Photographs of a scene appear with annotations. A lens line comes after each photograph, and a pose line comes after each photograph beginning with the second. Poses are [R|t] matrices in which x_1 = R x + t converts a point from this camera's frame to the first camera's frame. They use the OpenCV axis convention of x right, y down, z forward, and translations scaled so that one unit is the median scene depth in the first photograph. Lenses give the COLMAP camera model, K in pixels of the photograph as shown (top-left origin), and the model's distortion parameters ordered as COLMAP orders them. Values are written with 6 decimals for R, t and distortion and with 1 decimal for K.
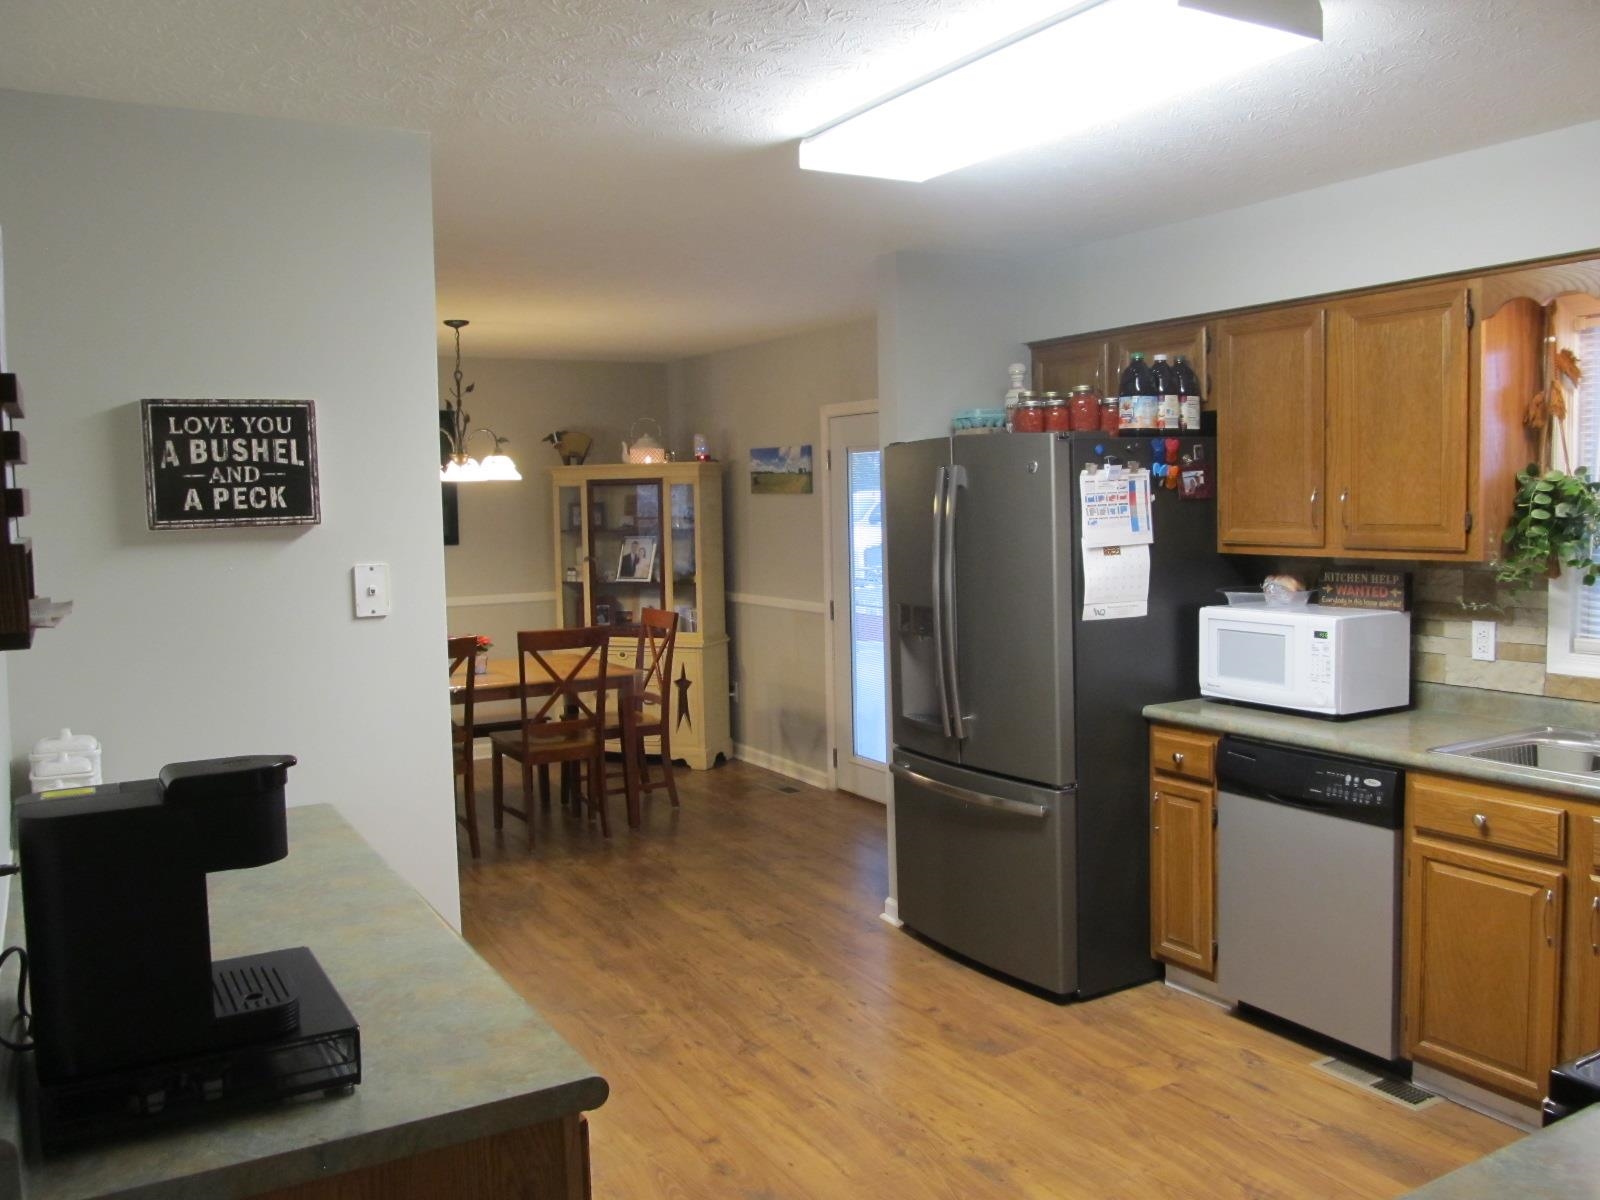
lens RADIAL K [[1324.0, 0, 800.0], [0, 1324.0, 600.0], [0, 0, 1]] dist [-0.064900, 0.033471]
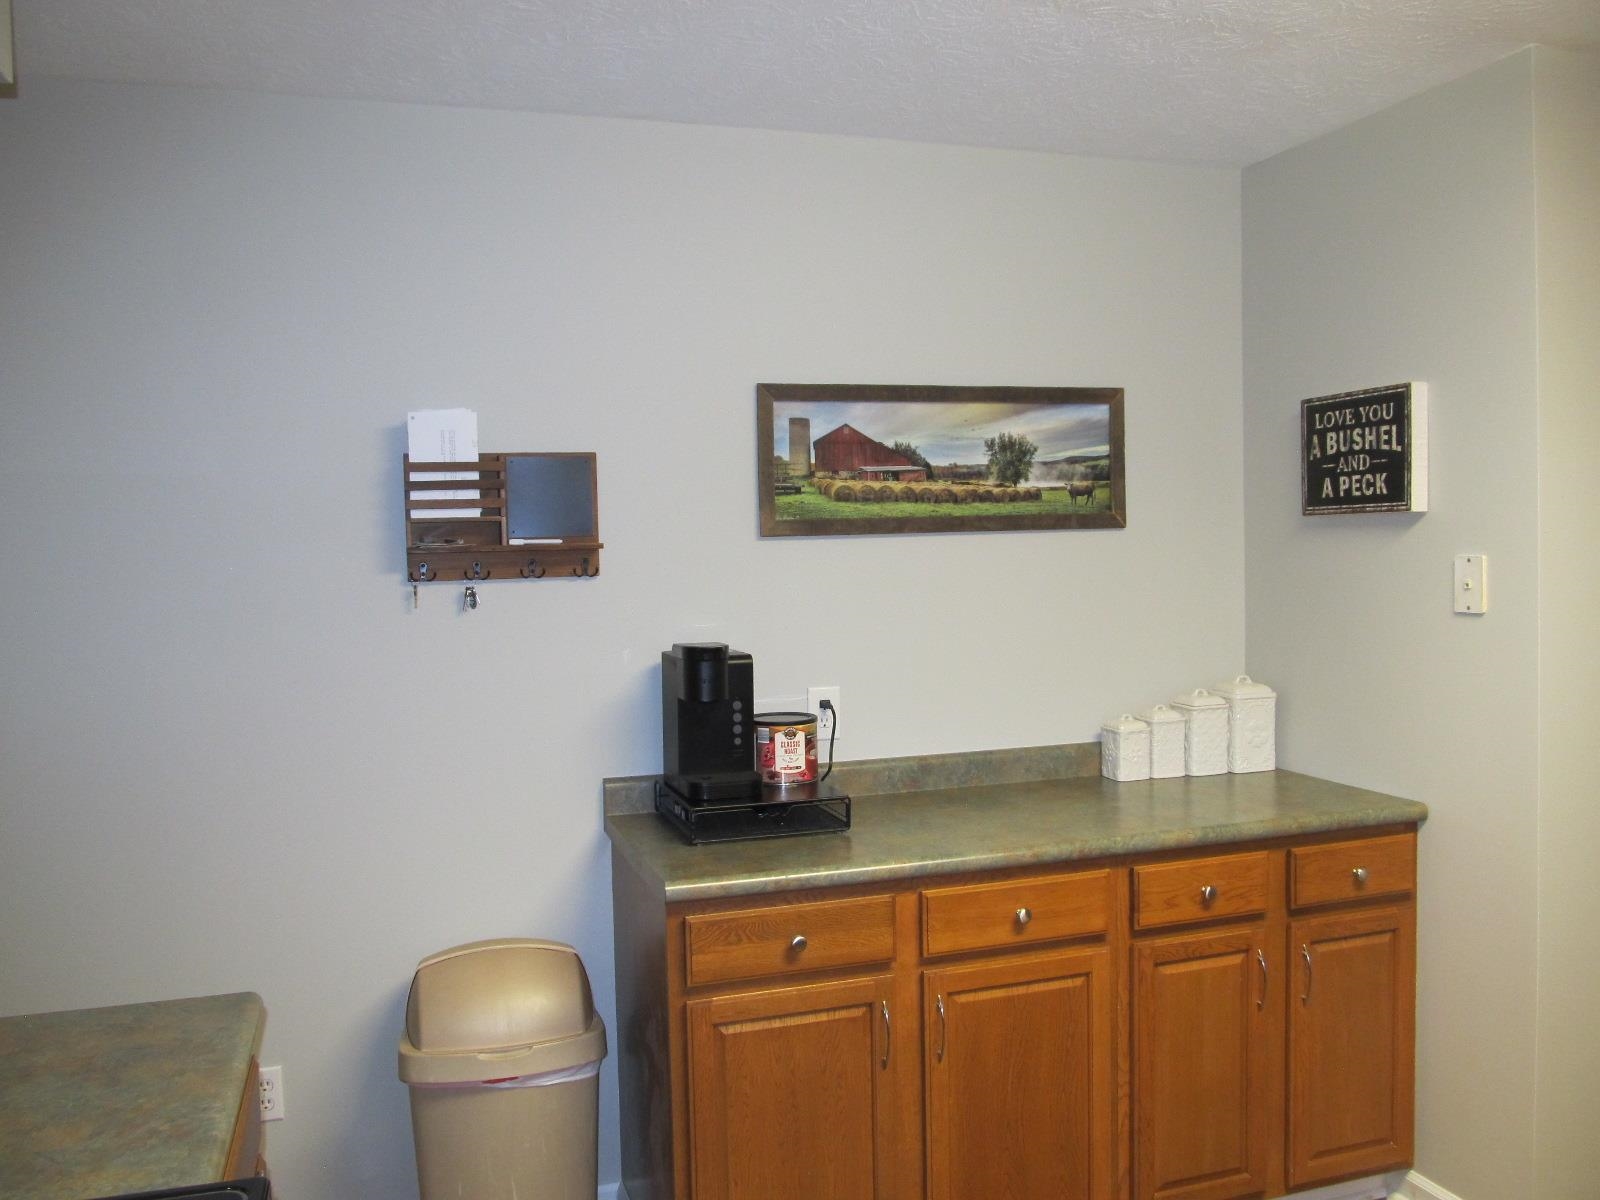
lens RADIAL K [[1324.0, 0, 800.0], [0, 1324.0, 600.0], [0, 0, 1]] dist [-0.064900, 0.033471]
pose [[-0.207081, 0.069392, -0.975860, 0.679650], [-0.049012, 0.995493, 0.081189, -0.049422], [0.977095, 0.064641, -0.202746, 0.775673]]
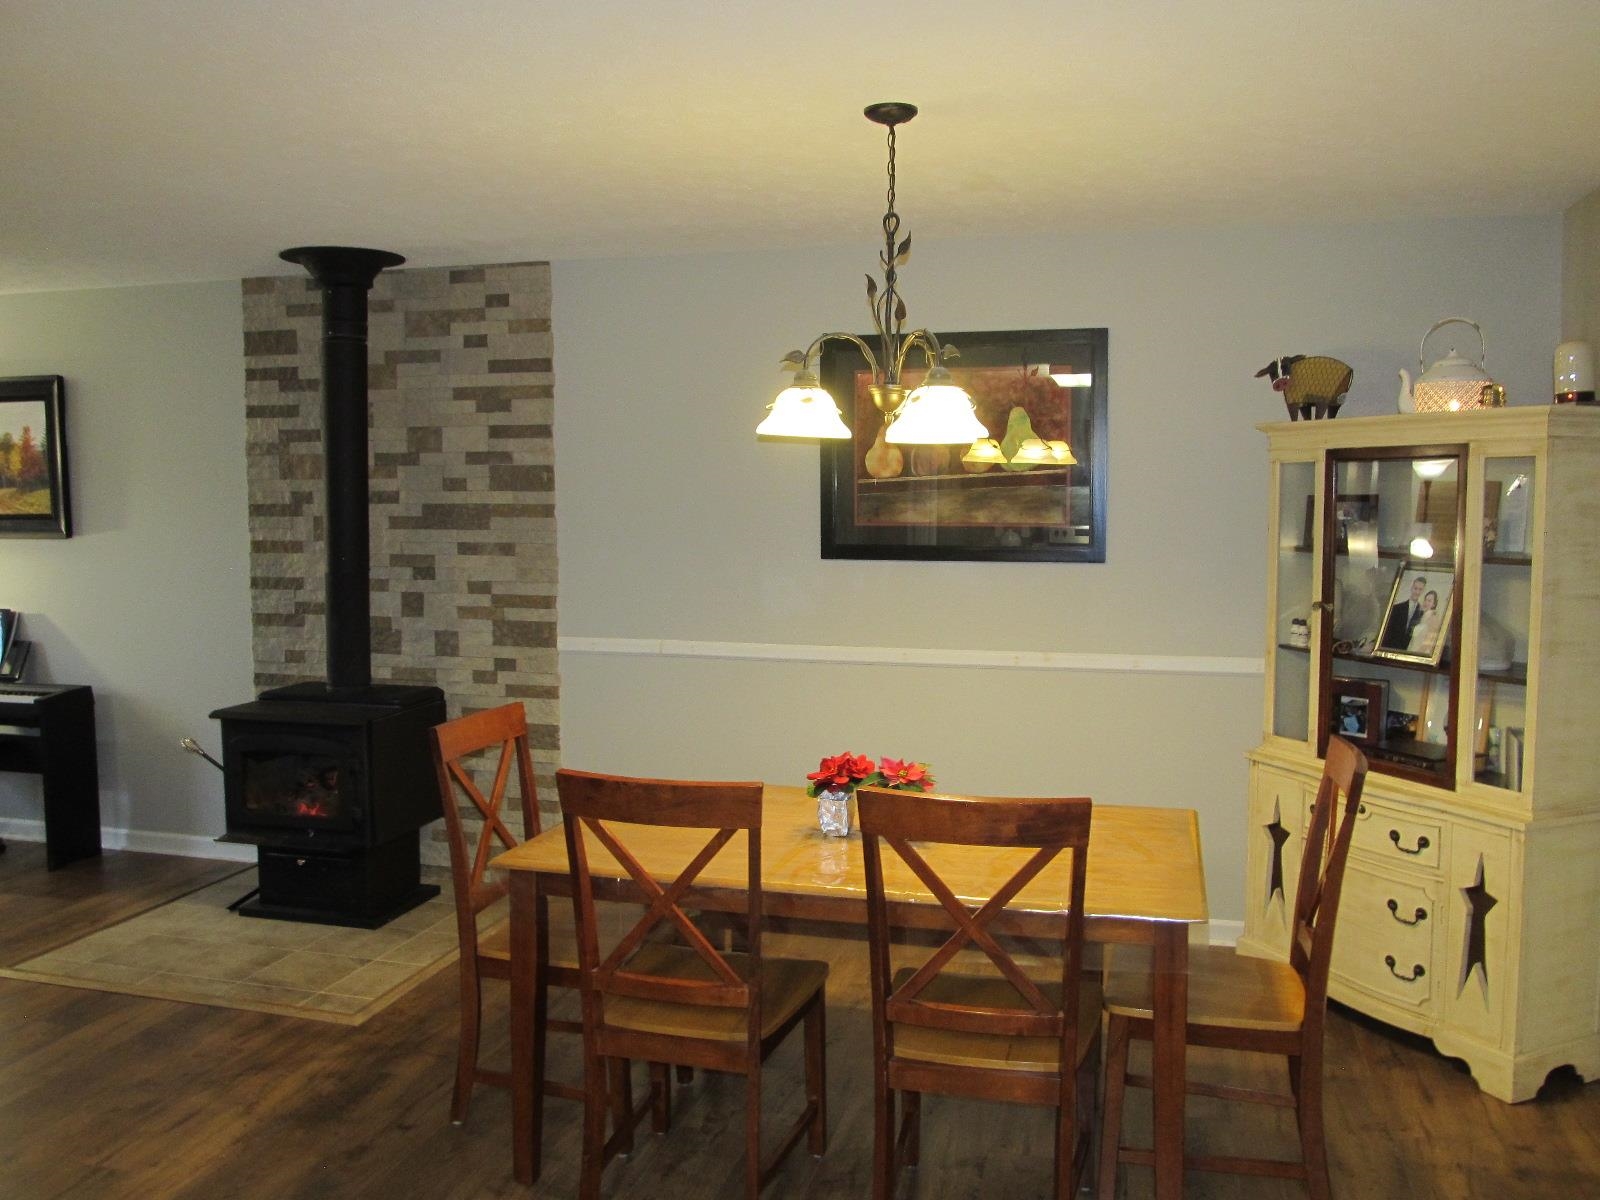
lens RADIAL K [[1324.0, 0, 800.0], [0, 1324.0, 600.0], [0, 0, 1]] dist [-0.064900, 0.033471]
pose [[0.702229, 0.076984, -0.707777, 0.149107], [-0.071127, 0.996749, 0.037846, -0.104295], [0.708390, 0.023766, 0.705421, 1.391214]]
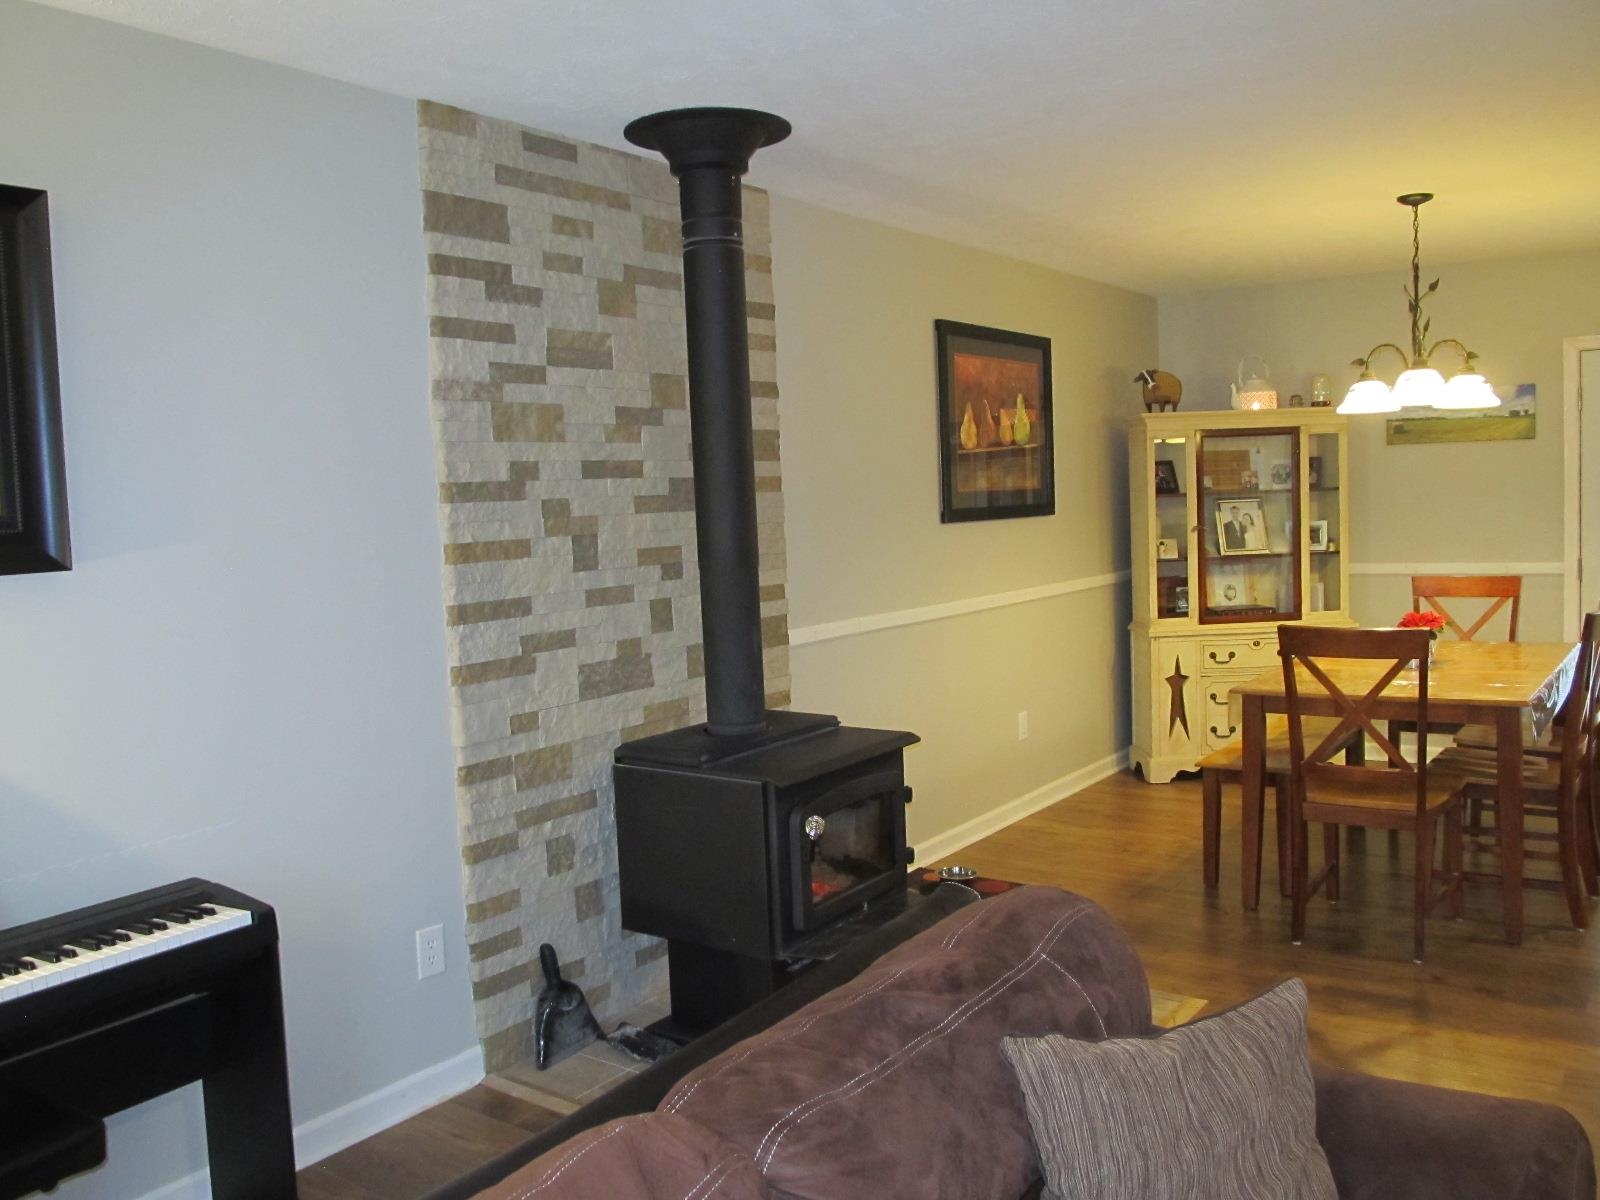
lens RADIAL K [[1324.0, 0, 800.0], [0, 1324.0, 600.0], [0, 0, 1]] dist [-0.064900, 0.033471]
pose [[0.911598, -0.047569, 0.408321, -1.943990], [0.053360, 0.998571, -0.002797, 0.005040], [-0.407604, 0.024338, 0.912834, 1.012450]]
